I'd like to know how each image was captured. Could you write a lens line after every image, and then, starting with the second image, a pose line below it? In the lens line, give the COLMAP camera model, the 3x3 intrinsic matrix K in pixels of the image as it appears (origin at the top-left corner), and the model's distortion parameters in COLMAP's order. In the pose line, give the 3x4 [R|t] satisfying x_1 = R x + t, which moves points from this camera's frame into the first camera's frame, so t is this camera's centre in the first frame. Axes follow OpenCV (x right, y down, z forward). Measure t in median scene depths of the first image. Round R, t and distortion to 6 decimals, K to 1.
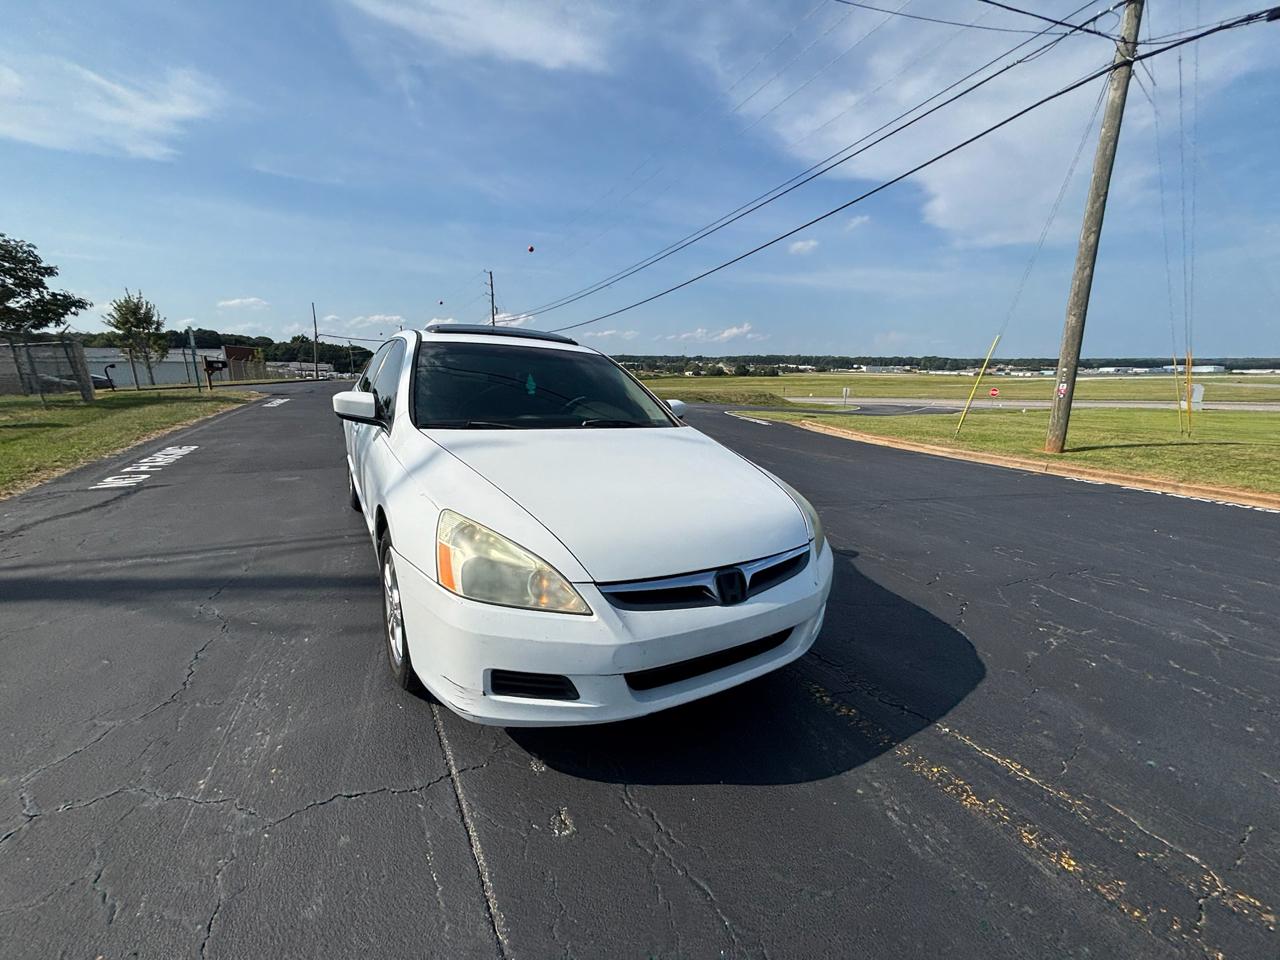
lens RADIAL K [[518.4, 0, 640.6], [0, 518.4, 477.0], [0, 0, 1]] dist [0.000123, 0.000711]
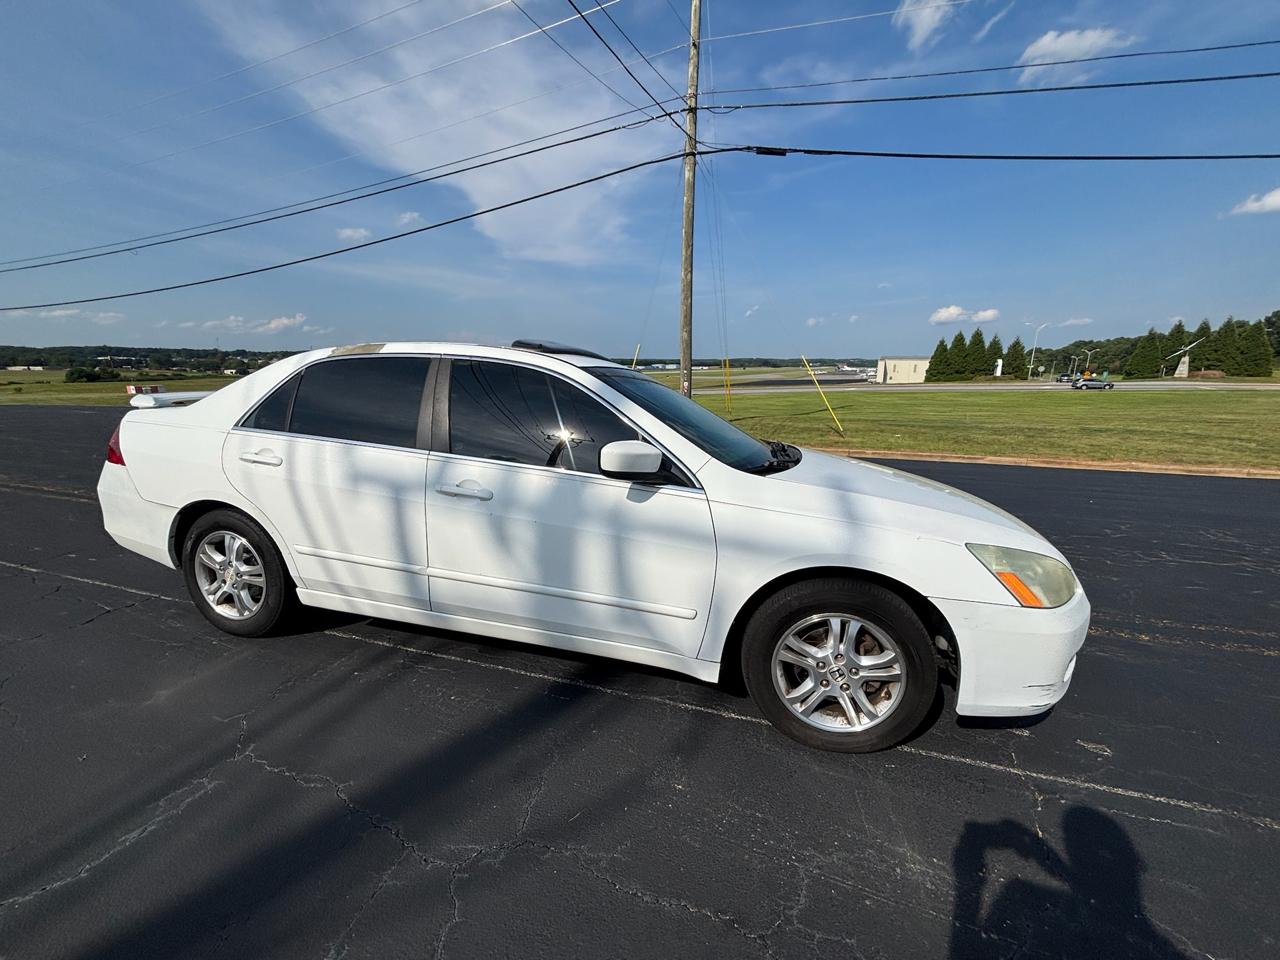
lens RADIAL K [[518.4, 0, 640.6], [0, 518.4, 477.0], [0, 0, 1]] dist [0.000123, 0.000711]
pose [[0.721584, -0.146854, 0.676573, -0.235750], [0.143011, 0.987785, 0.061879, -0.035204], [-0.677395, 0.052106, 0.733771, 0.101759]]
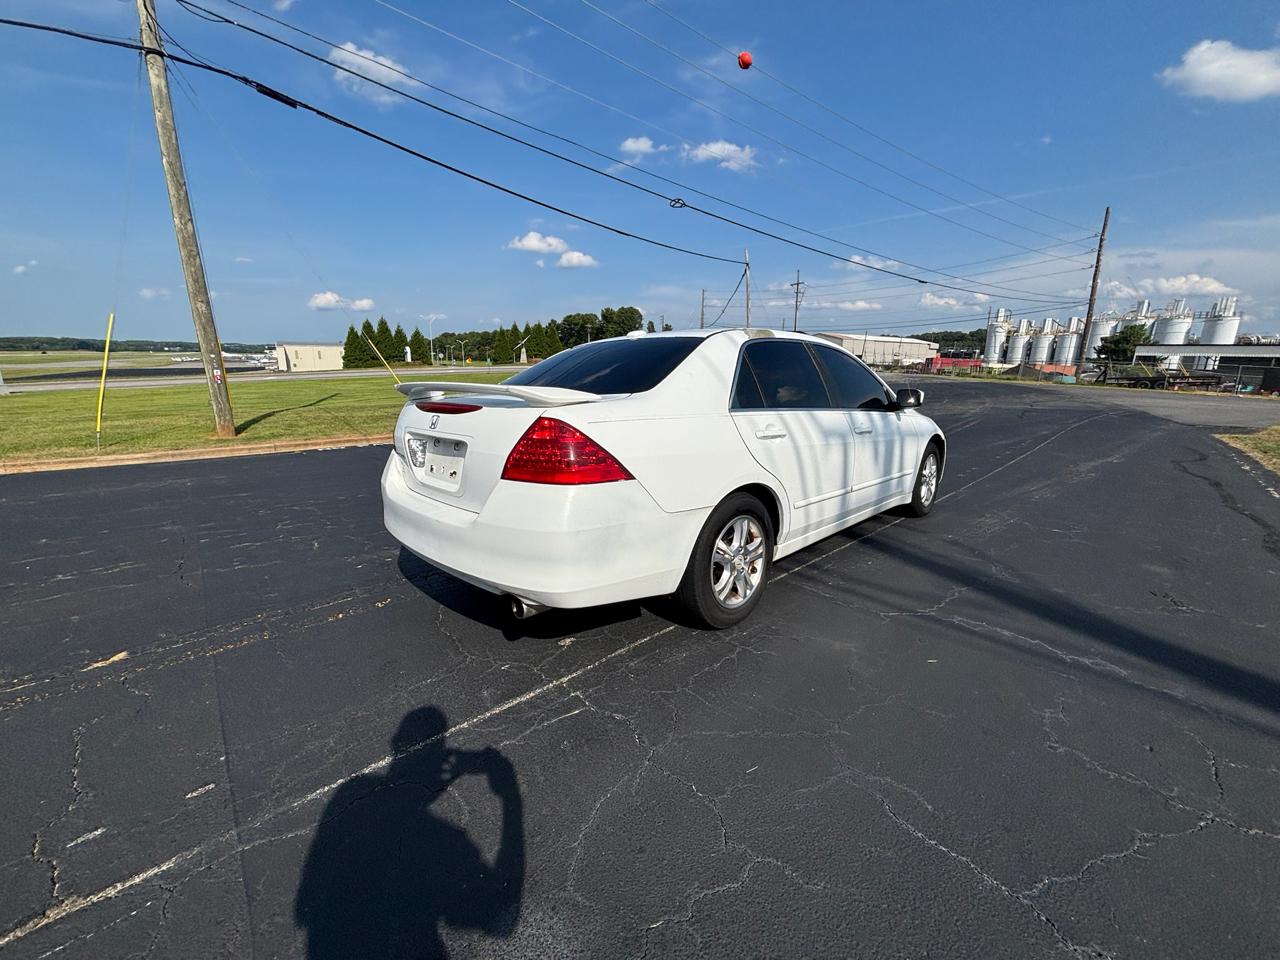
lens RADIAL K [[515.7, 0, 640.0], [0, 515.7, 480.0], [0, 0, 1]] dist [0.005089, -0.004625]
pose [[-0.235883, -0.231364, 0.943838, -0.407694], [0.188331, 0.941948, 0.277968, -0.106073], [-0.953358, 0.243321, -0.178616, 0.461932]]
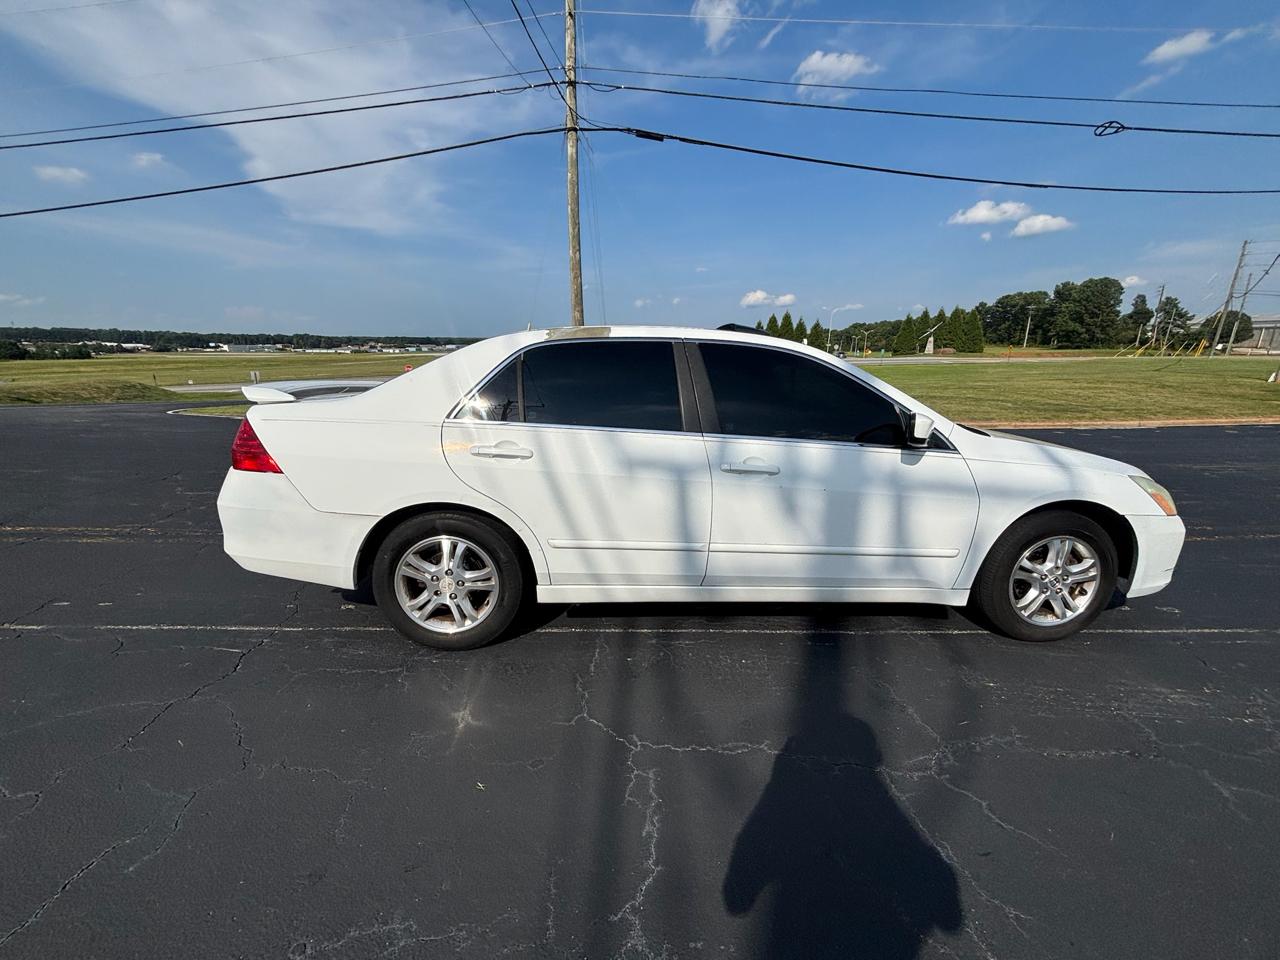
lens RADIAL K [[517.5, 0, 640.3], [0, 517.5, 477.1], [0, 0, 1]] dist [-0.001820, 0.000959]
pose [[0.476195, -0.220697, 0.851194, -0.346300], [0.184615, 0.971510, 0.148611, -0.061709], [-0.859742, 0.086376, 0.503372, 0.219488]]
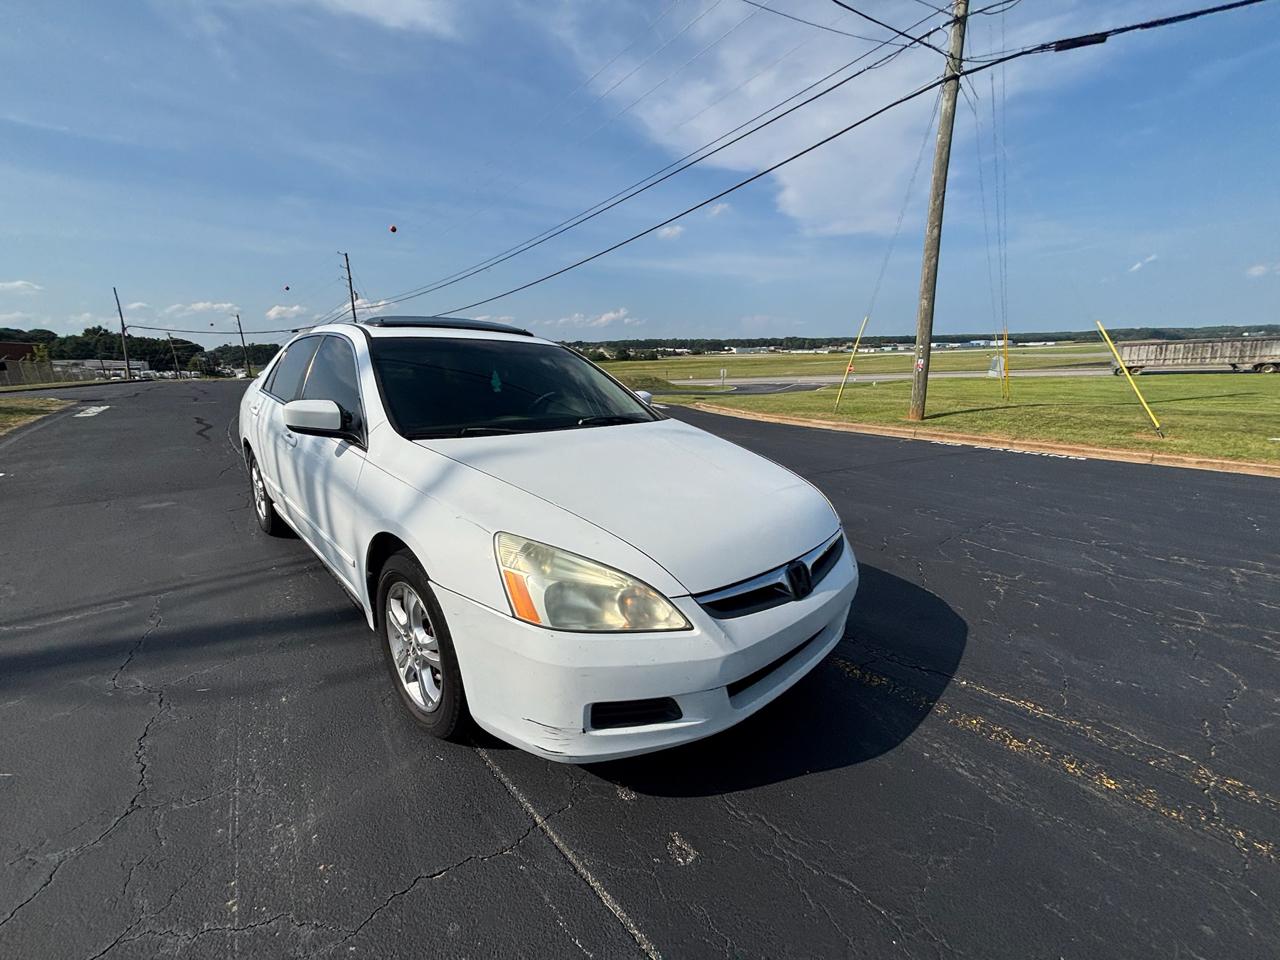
lens RADIAL K [[518.4, 0, 640.6], [0, 518.4, 477.0], [0, 0, 1]] dist [0.000123, 0.000711]
pose [[0.974067, -0.078601, 0.212167, -0.049706], [0.072882, 0.996738, 0.034651, -0.006799], [-0.214199, -0.018289, 0.976619, 0.013659]]
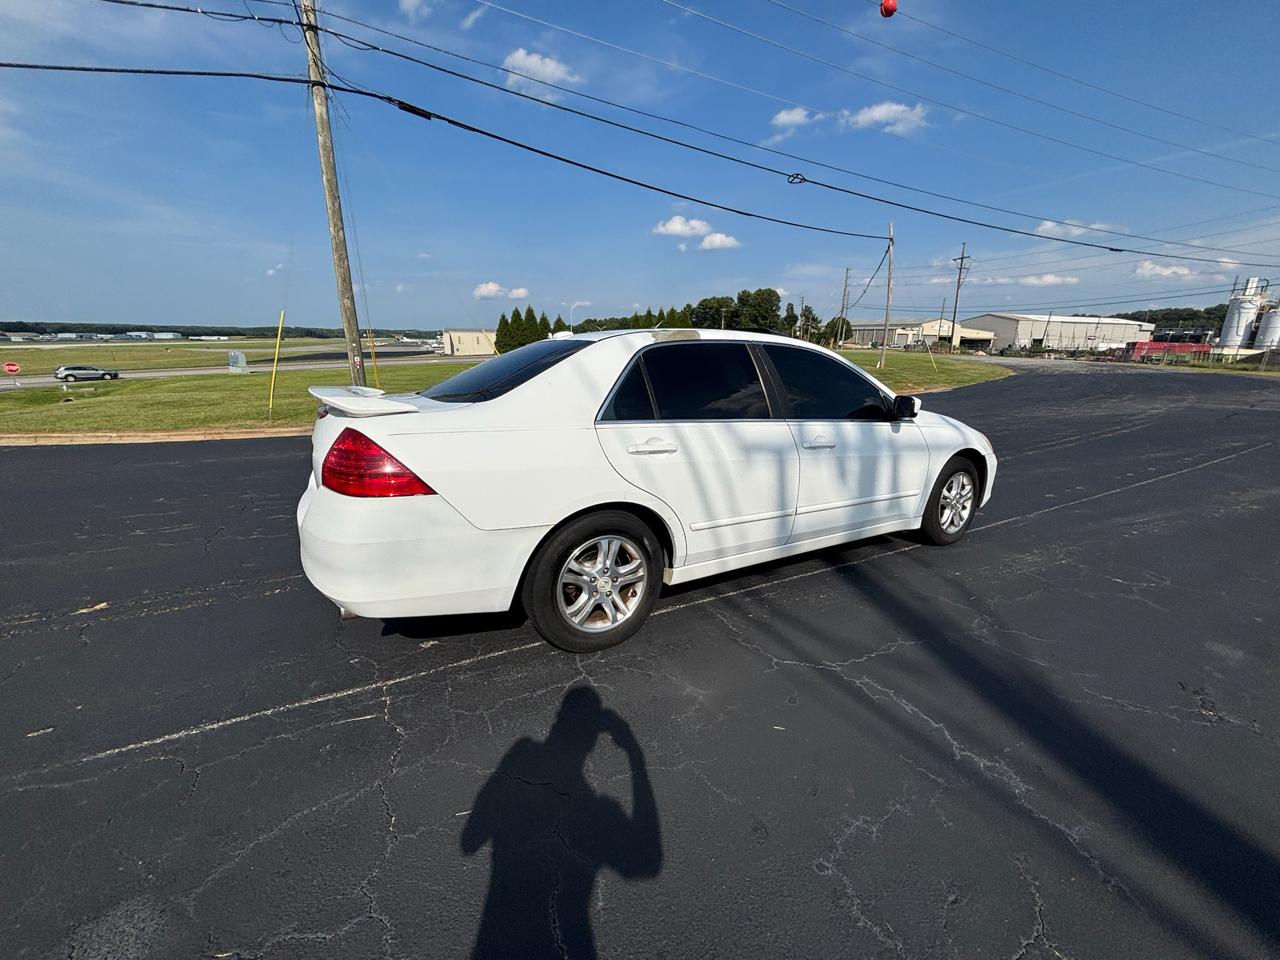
lens RADIAL K [[517.5, 0, 640.3], [0, 517.5, 477.1], [0, 0, 1]] dist [-0.001820, 0.000959]
pose [[0.016015, -0.259705, 0.965555, -0.406129], [0.197952, 0.947389, 0.251535, -0.093652], [-0.980081, 0.187106, 0.066581, 0.354949]]
